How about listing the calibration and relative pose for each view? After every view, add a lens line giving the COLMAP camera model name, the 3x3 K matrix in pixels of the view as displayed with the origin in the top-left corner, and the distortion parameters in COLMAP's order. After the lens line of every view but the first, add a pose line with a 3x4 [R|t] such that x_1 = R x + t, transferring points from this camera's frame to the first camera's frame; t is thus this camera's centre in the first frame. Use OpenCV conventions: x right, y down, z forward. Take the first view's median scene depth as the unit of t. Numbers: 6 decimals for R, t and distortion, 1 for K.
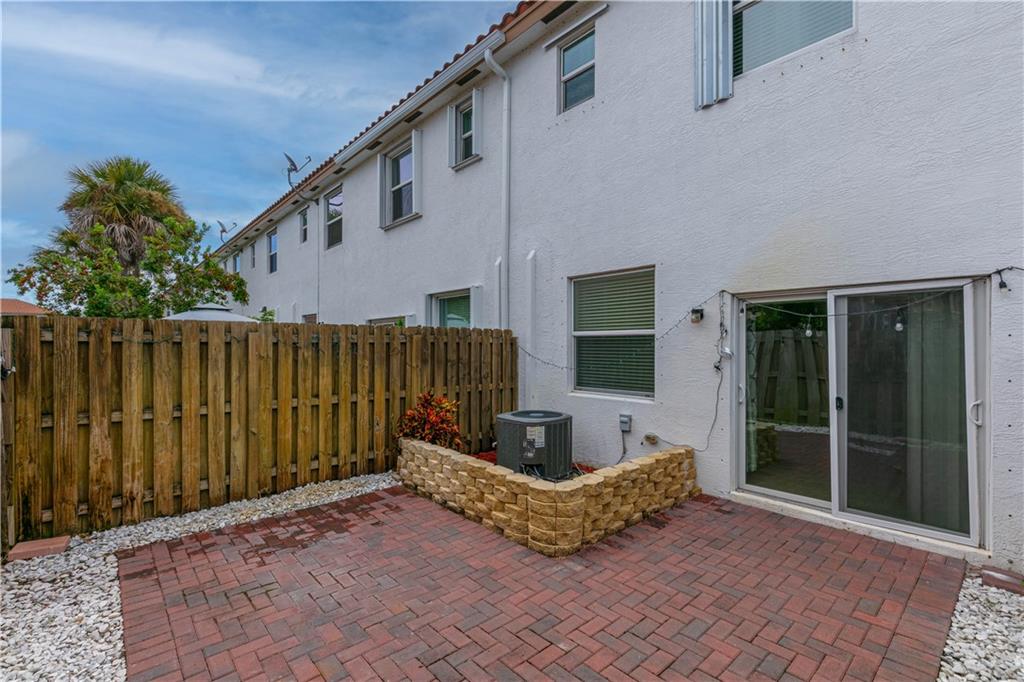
lens RADIAL K [[465.6, 0, 516.4], [0, 465.6, 344.5], [0, 0, 1]] dist [-0.003758, -0.000304]
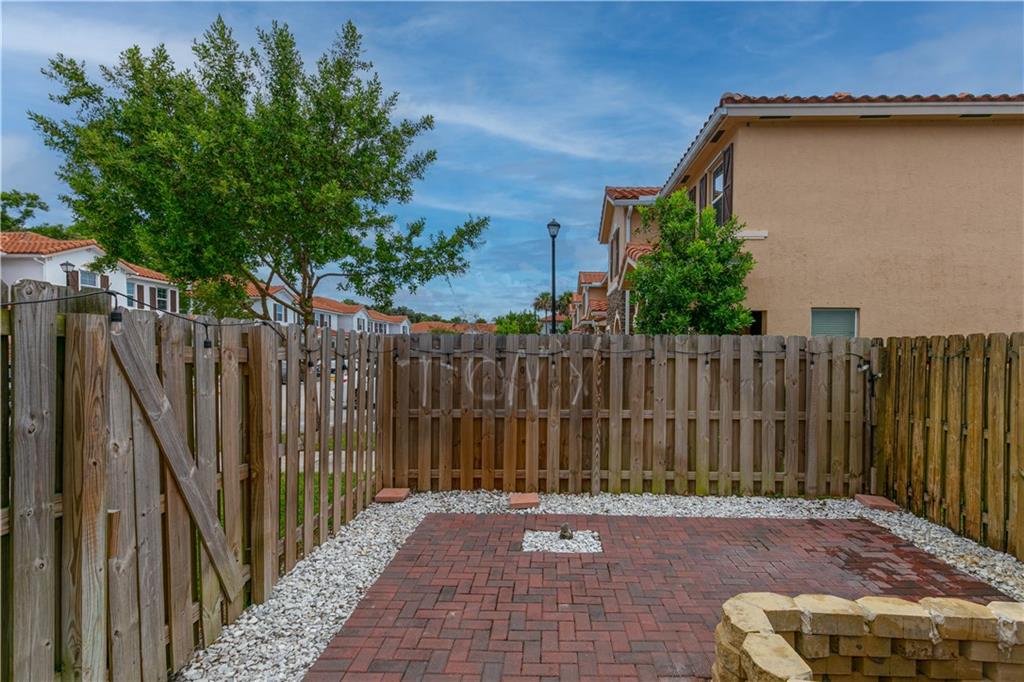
lens RADIAL K [[465.6, 0, 517.5], [0, 465.6, 349.1], [0, 0, 1]] dist [-0.003758, -0.000304]
pose [[-0.722932, -0.003878, -0.690908, 0.666240], [-0.005646, 0.999984, 0.000294, -0.019180], [0.690896, 0.004113, -0.722942, 1.147788]]
